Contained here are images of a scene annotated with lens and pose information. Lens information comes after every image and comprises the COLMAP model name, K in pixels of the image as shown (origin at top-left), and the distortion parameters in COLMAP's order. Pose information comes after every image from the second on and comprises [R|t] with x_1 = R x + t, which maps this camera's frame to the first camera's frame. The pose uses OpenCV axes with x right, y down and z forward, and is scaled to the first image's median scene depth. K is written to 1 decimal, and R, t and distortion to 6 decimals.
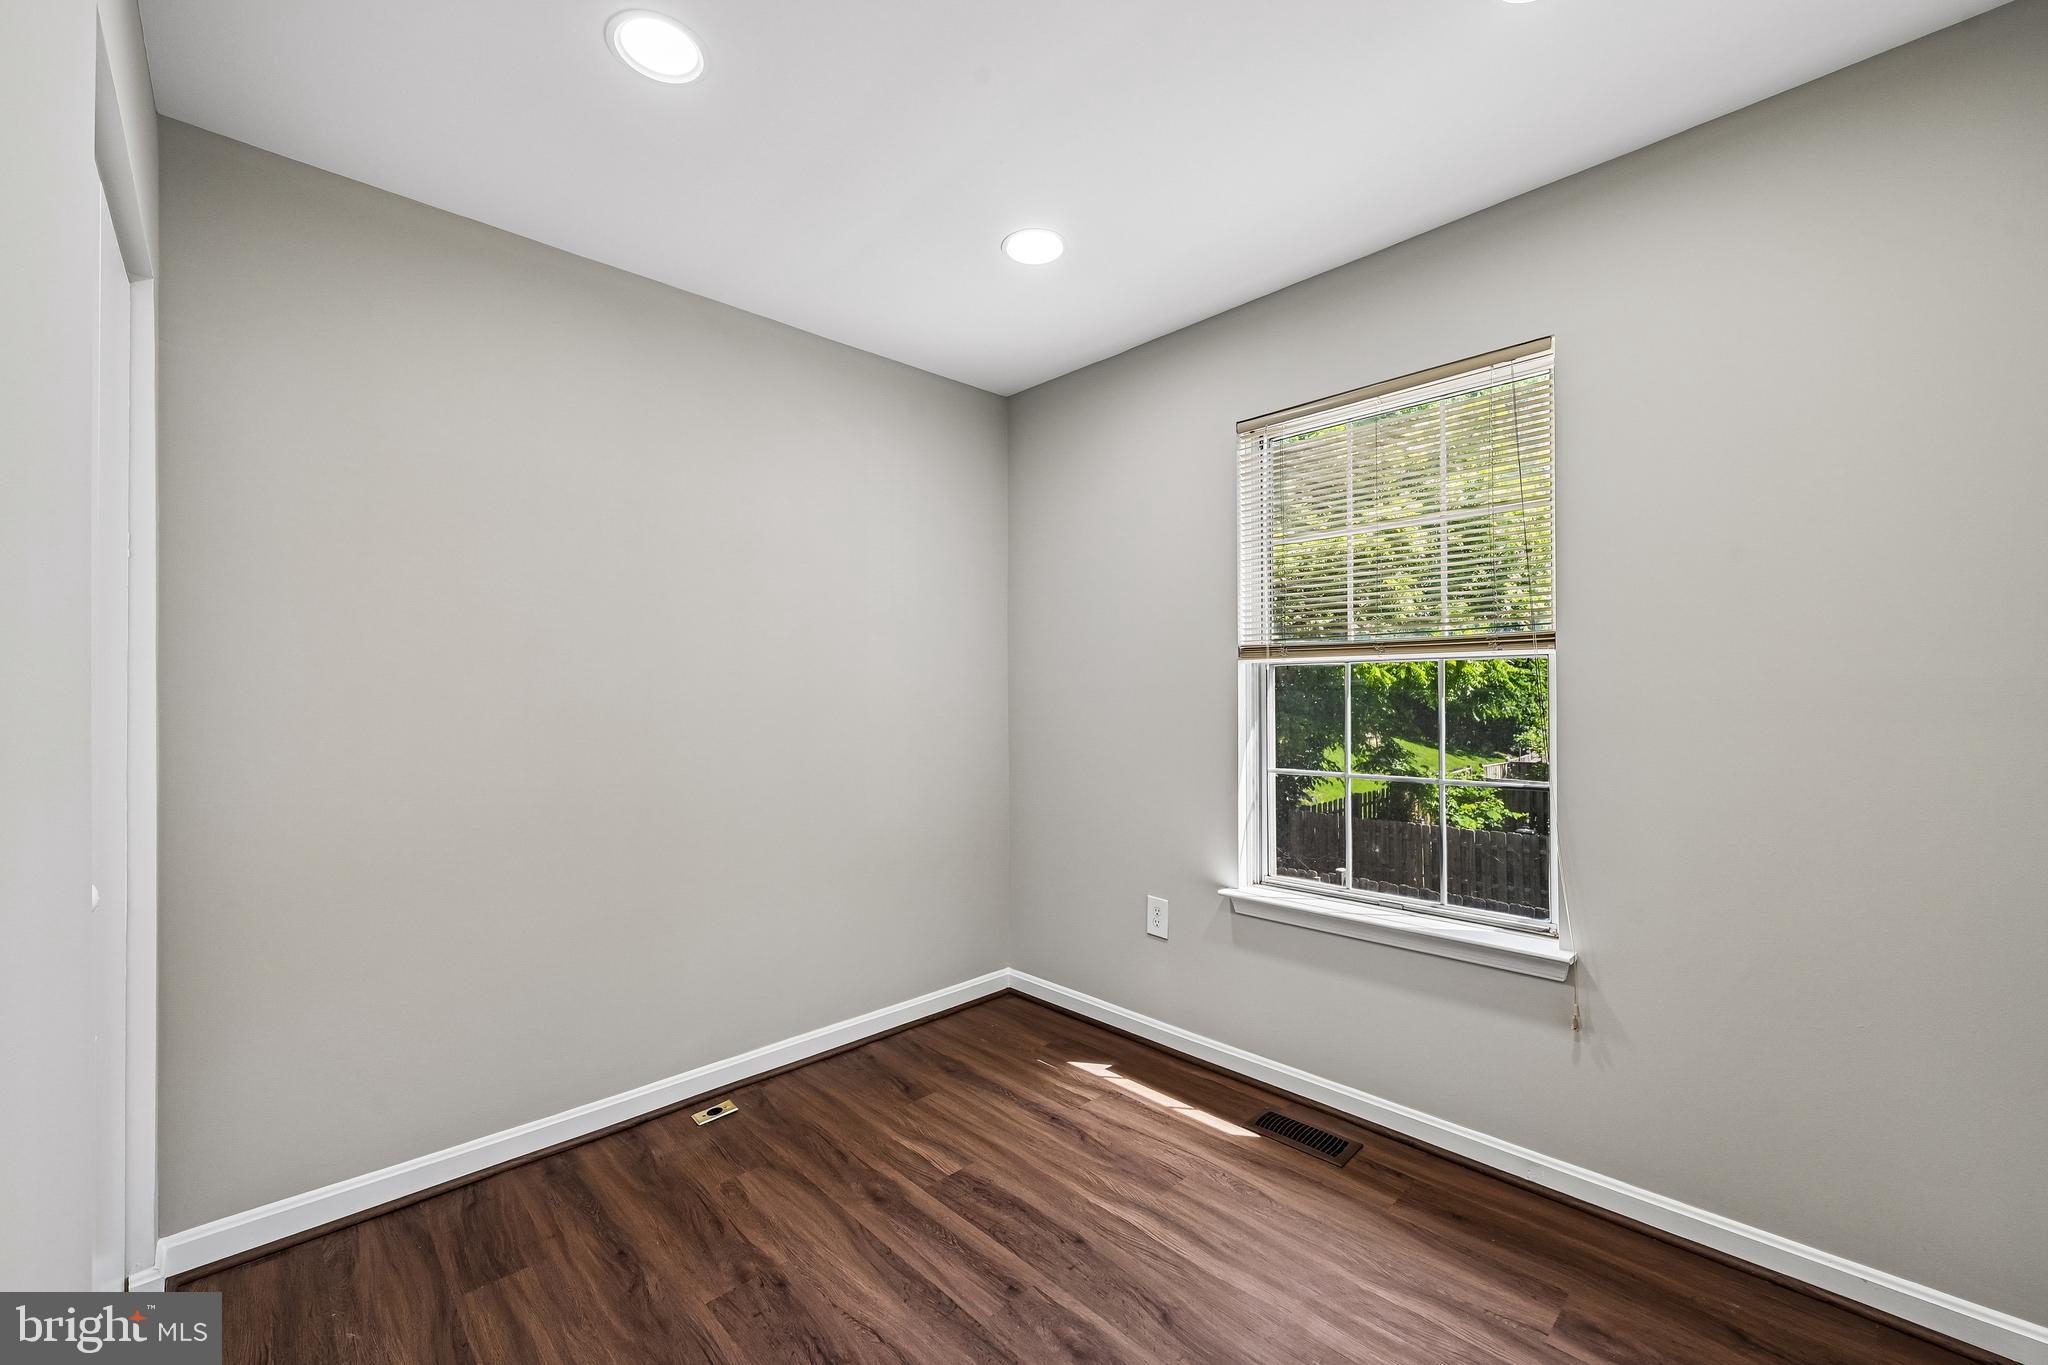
lens RADIAL K [[808.6, 0, 1030.6], [0, 808.6, 696.8], [0, 0, 1]] dist [-0.000169, -0.000187]
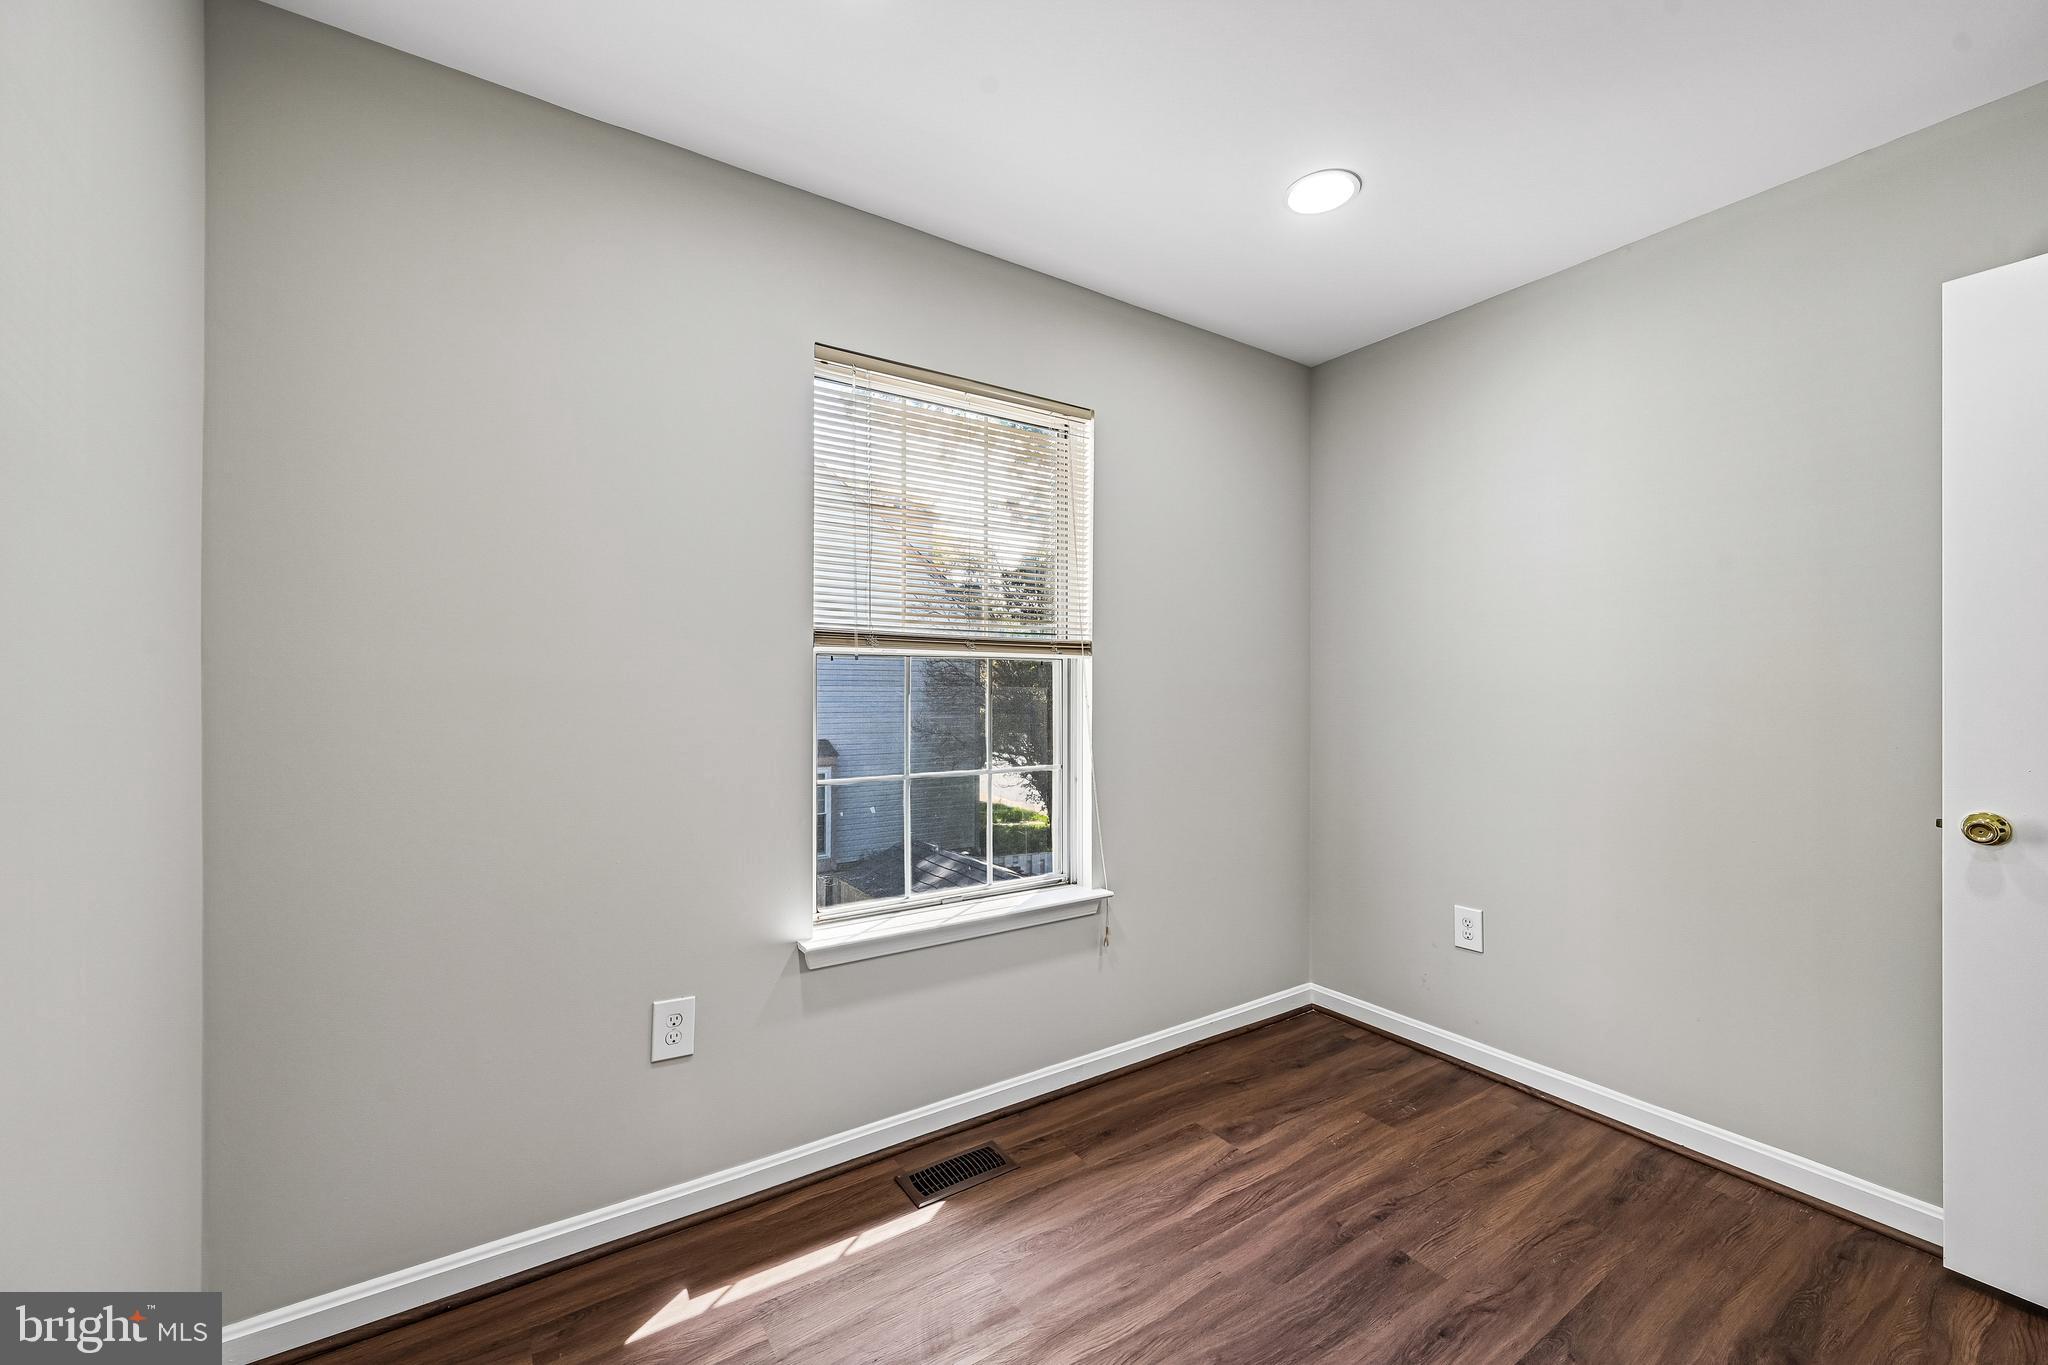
lens RADIAL K [[808.6, 0, 1028.8], [0, 808.6, 693.7], [0, 0, 1]] dist [-0.000169, -0.000187]
pose [[0.182990, -0.000230, 0.983115, -0.596689], [-0.001591, 0.999999, 0.000530, -0.000140], [-0.983113, -0.001661, 0.182990, 0.816788]]
